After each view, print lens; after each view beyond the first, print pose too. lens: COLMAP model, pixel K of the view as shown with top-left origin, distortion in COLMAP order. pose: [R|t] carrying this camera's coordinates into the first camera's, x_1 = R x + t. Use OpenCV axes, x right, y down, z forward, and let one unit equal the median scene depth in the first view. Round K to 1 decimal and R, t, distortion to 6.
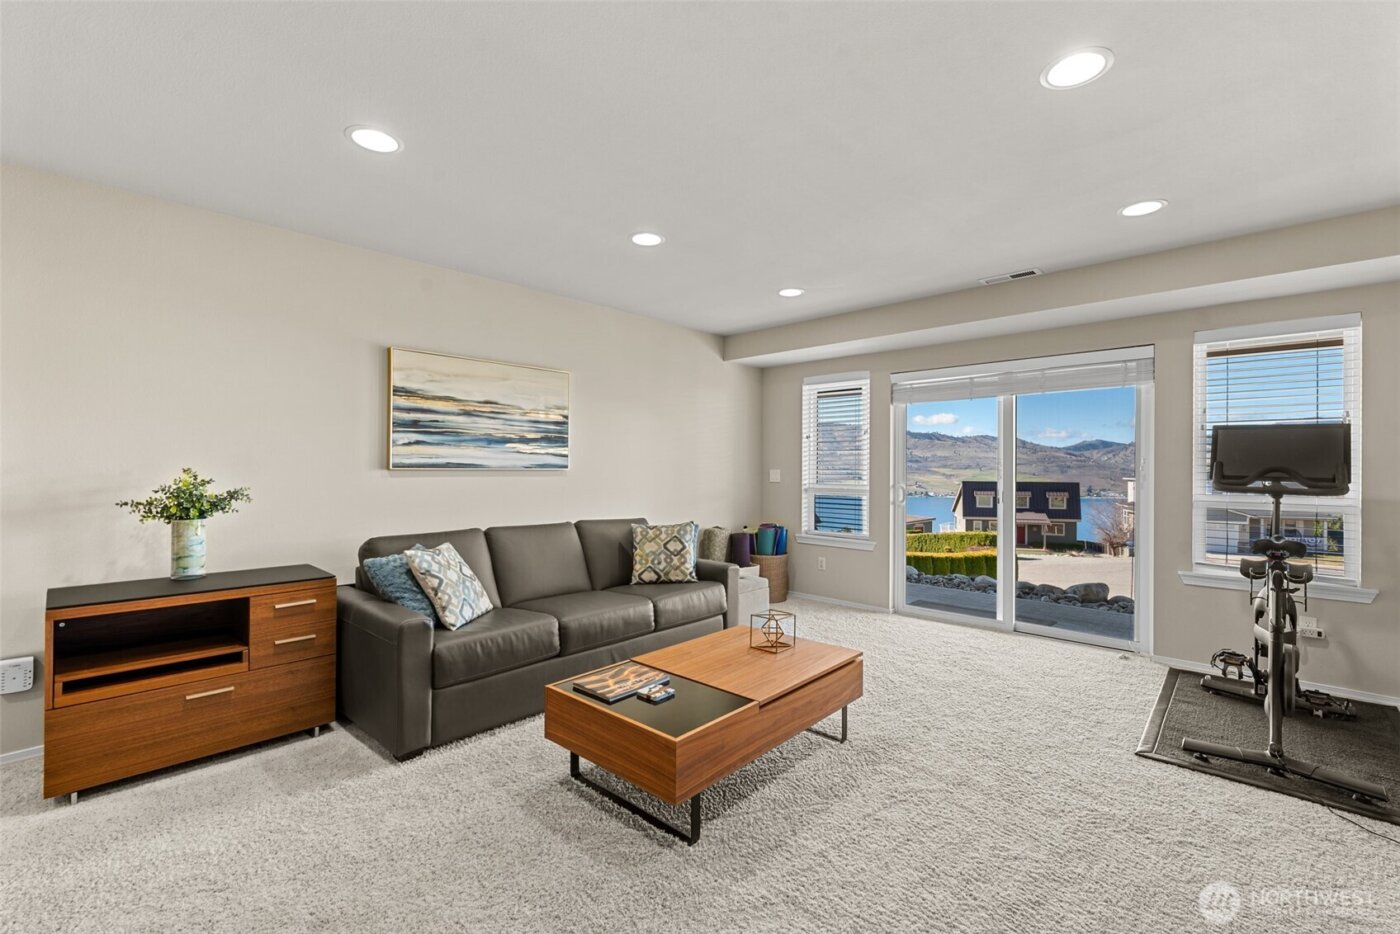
lens RADIAL K [[612.8, 0, 706.1], [0, 612.8, 463.5], [0, 0, 1]] dist [0.002527, -0.000105]
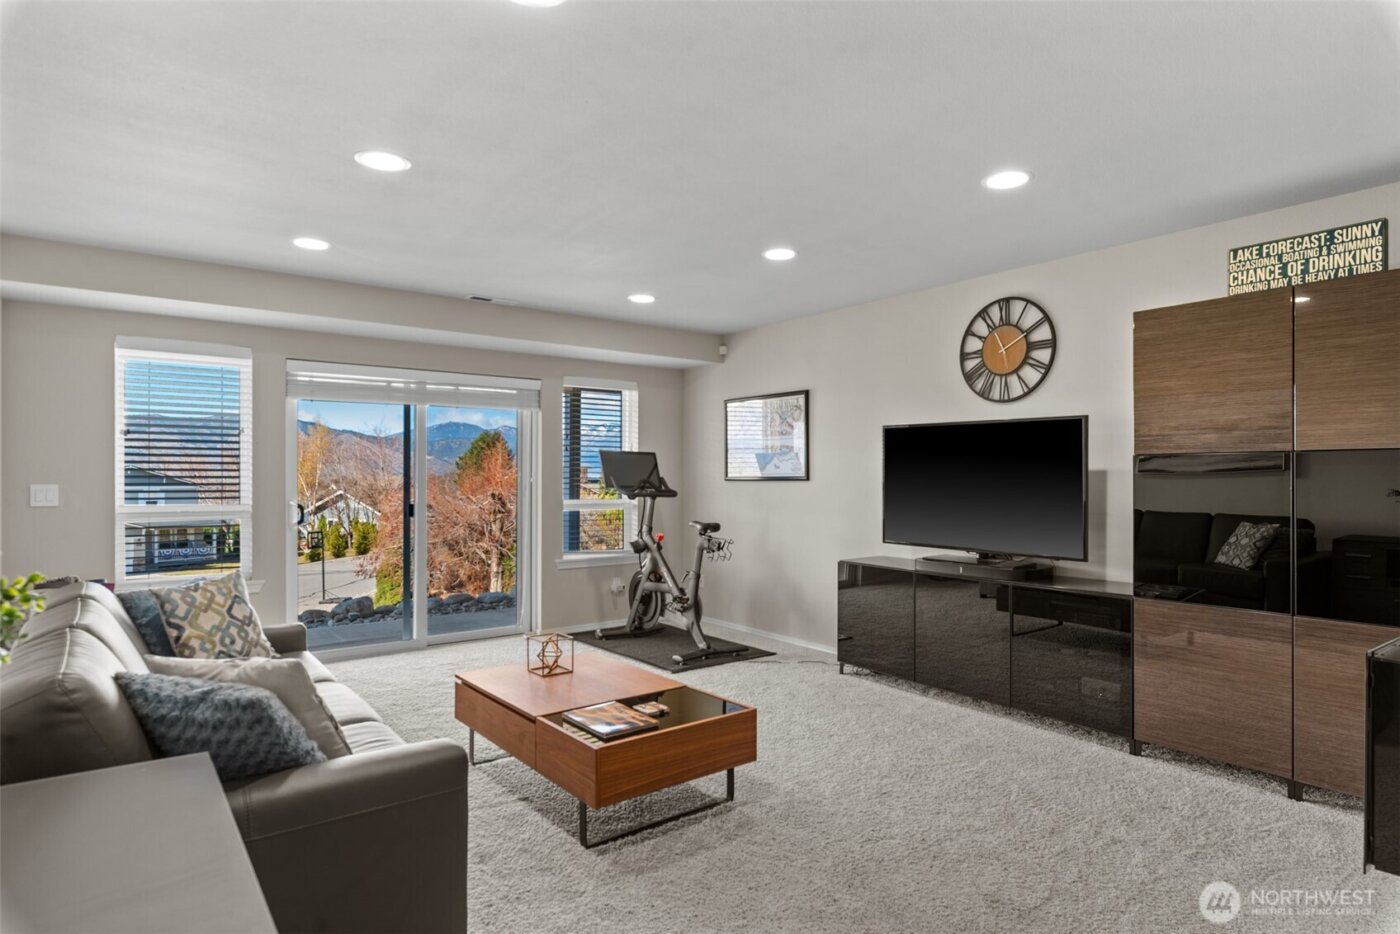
lens RADIAL K [[810.6, 0, 702.4], [0, 810.6, 475.7], [0, 0, 1]] dist [0.000376, 0.000839]
pose [[0.144232, -0.004792, 0.989532, -0.806506], [-0.011419, 0.999914, 0.006506, -0.014286], [-0.989478, -0.012238, 0.144165, 0.417842]]
